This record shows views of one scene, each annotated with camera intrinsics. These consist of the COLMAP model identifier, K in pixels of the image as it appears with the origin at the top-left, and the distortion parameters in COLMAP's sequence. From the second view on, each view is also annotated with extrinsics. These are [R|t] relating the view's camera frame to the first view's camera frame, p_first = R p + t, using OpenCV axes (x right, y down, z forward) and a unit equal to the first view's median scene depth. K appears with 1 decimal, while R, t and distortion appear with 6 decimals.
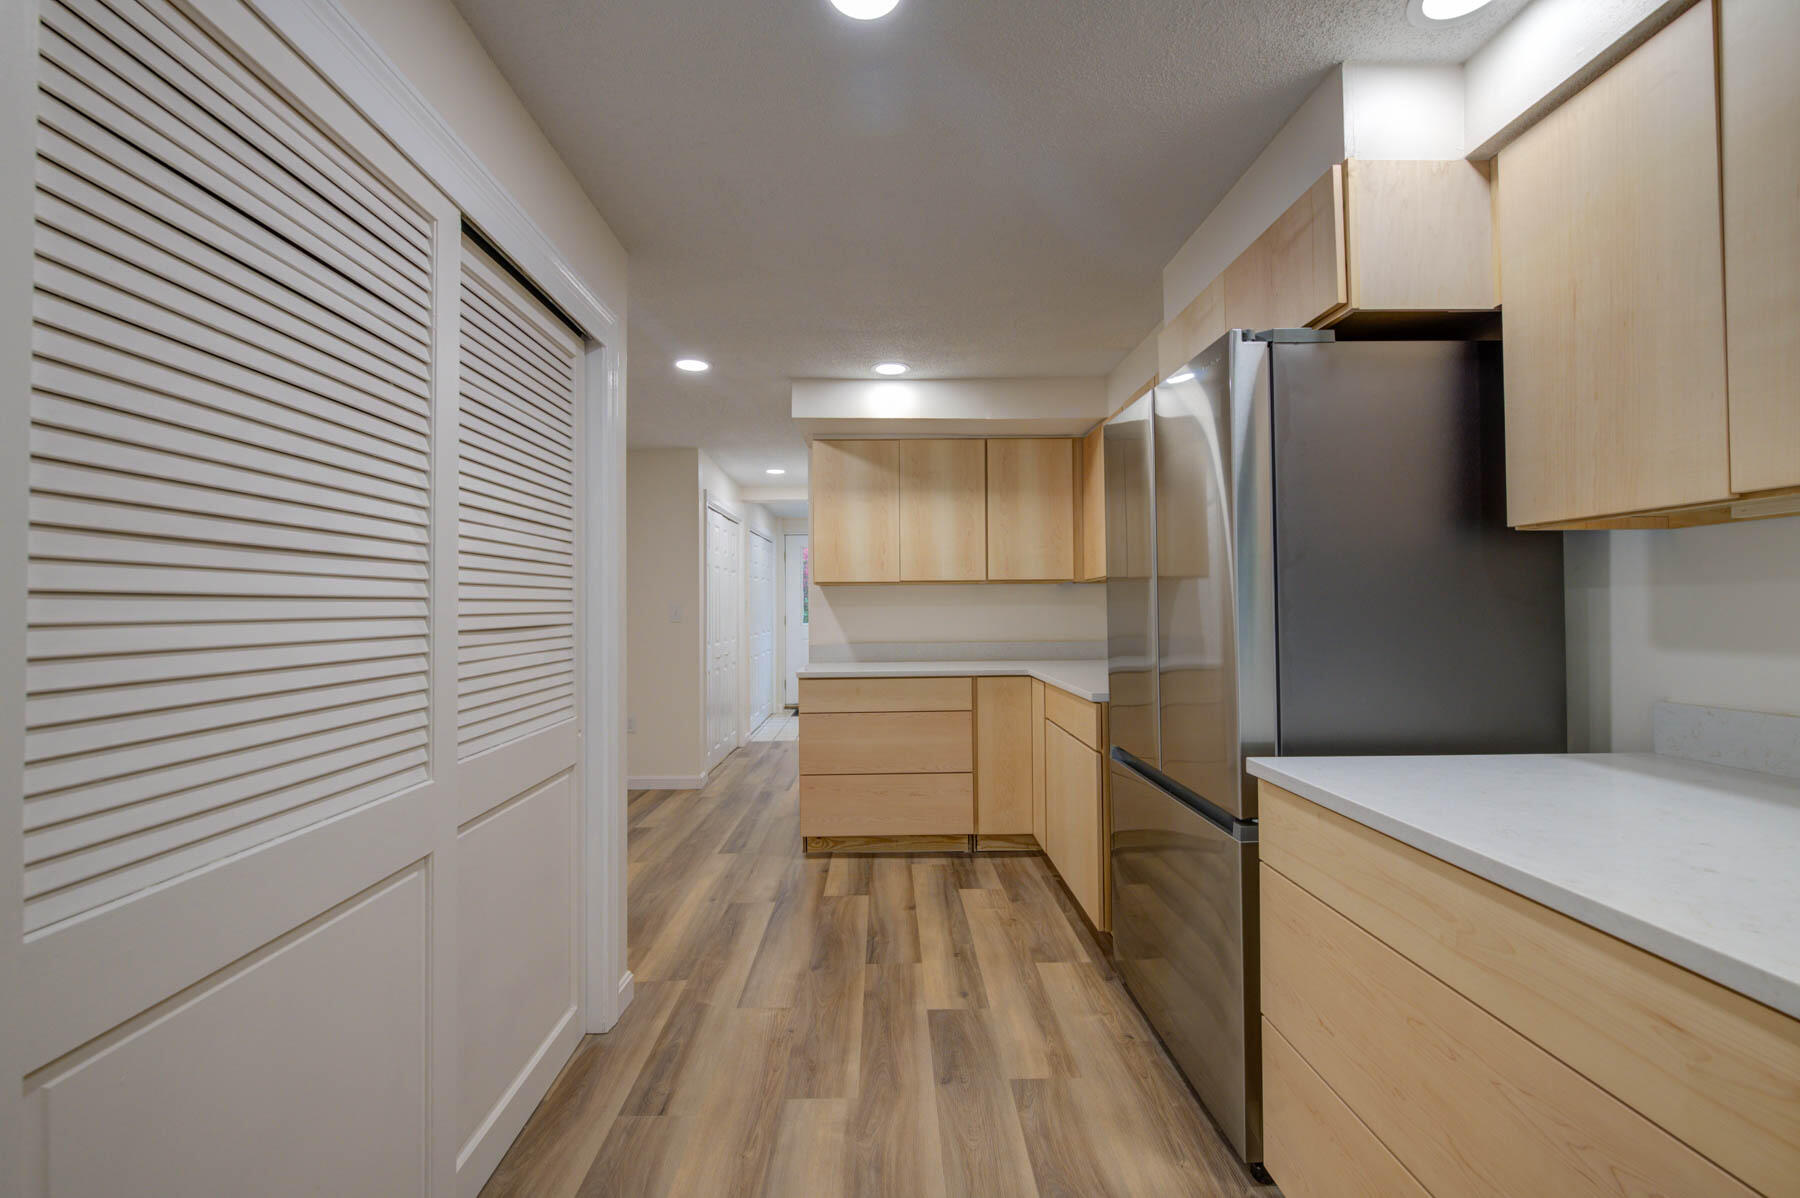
lens RADIAL K [[711.2, 0, 898.1], [0, 711.2, 598.9], [0, 0, 1]] dist [-0.002322, -0.000567]
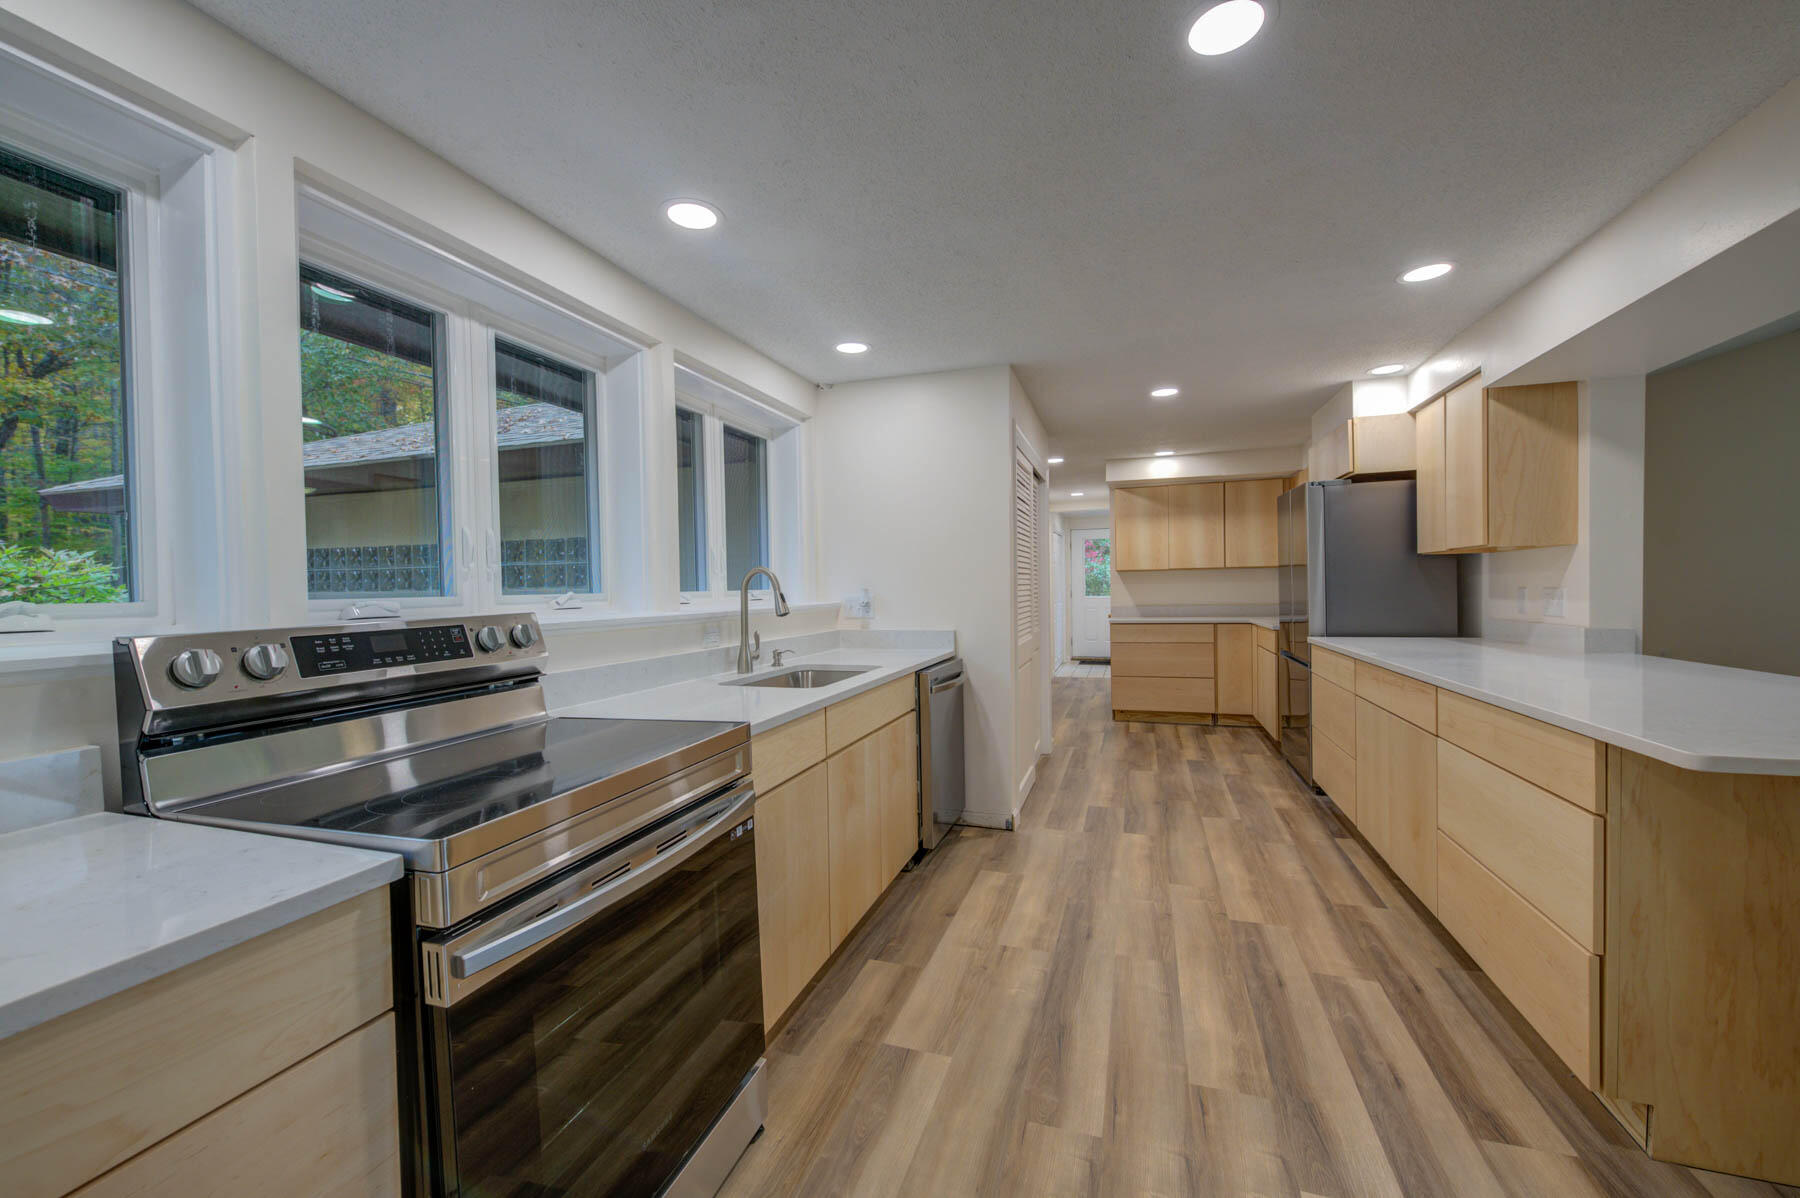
lens RADIAL K [[711.2, 0, 899.7], [0, 711.2, 599.6], [0, 0, 1]] dist [-0.002322, -0.000567]
pose [[0.942110, -0.002726, -0.335292, -0.058608], [0.014043, 0.999410, 0.031333, -0.023714], [0.335009, -0.034227, 0.941593, -1.417492]]
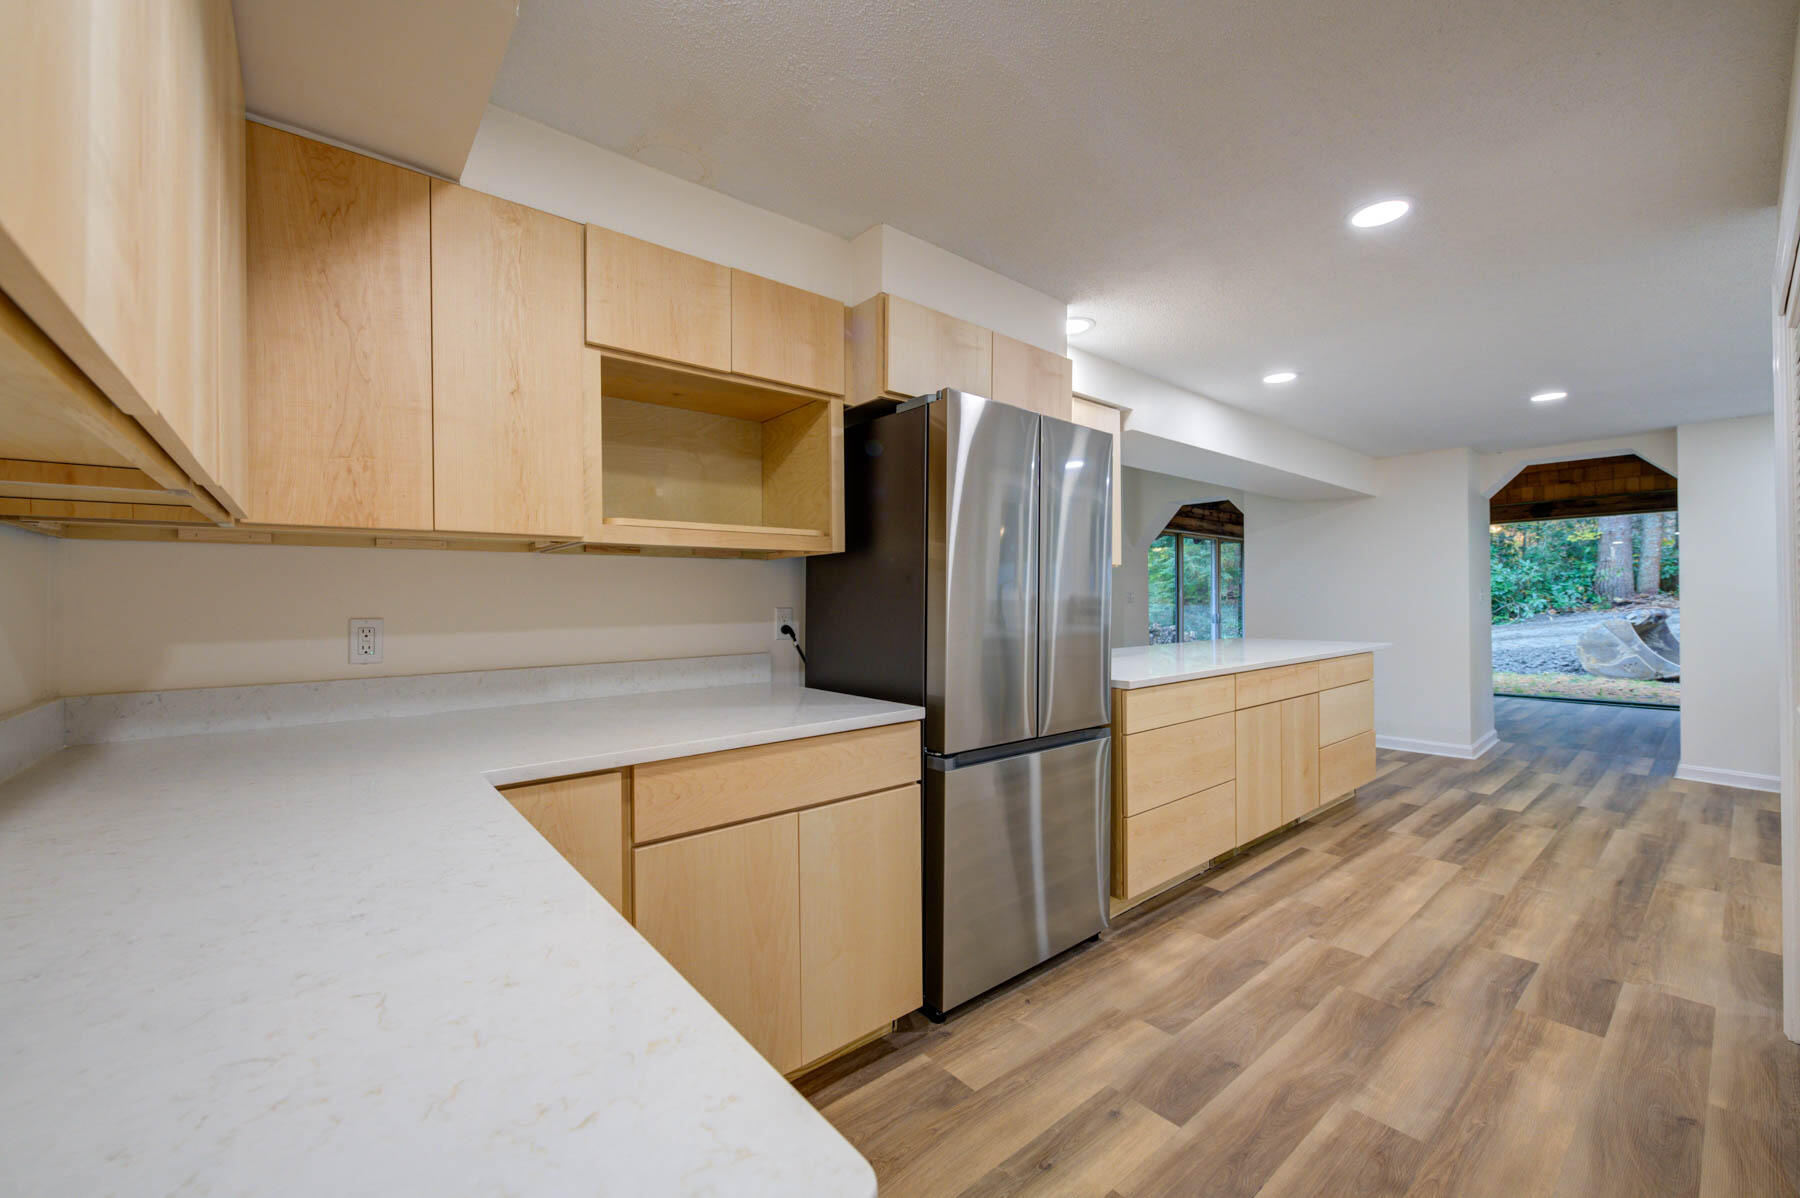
lens RADIAL K [[711.2, 0, 900.8], [0, 711.2, 600.5], [0, 0, 1]] dist [-0.002322, -0.000567]
pose [[-0.628337, 0.007855, 0.777901, -0.350375], [-0.002739, 0.999920, -0.012310, 0.027678], [-0.777936, -0.009865, -0.628266, 1.651366]]
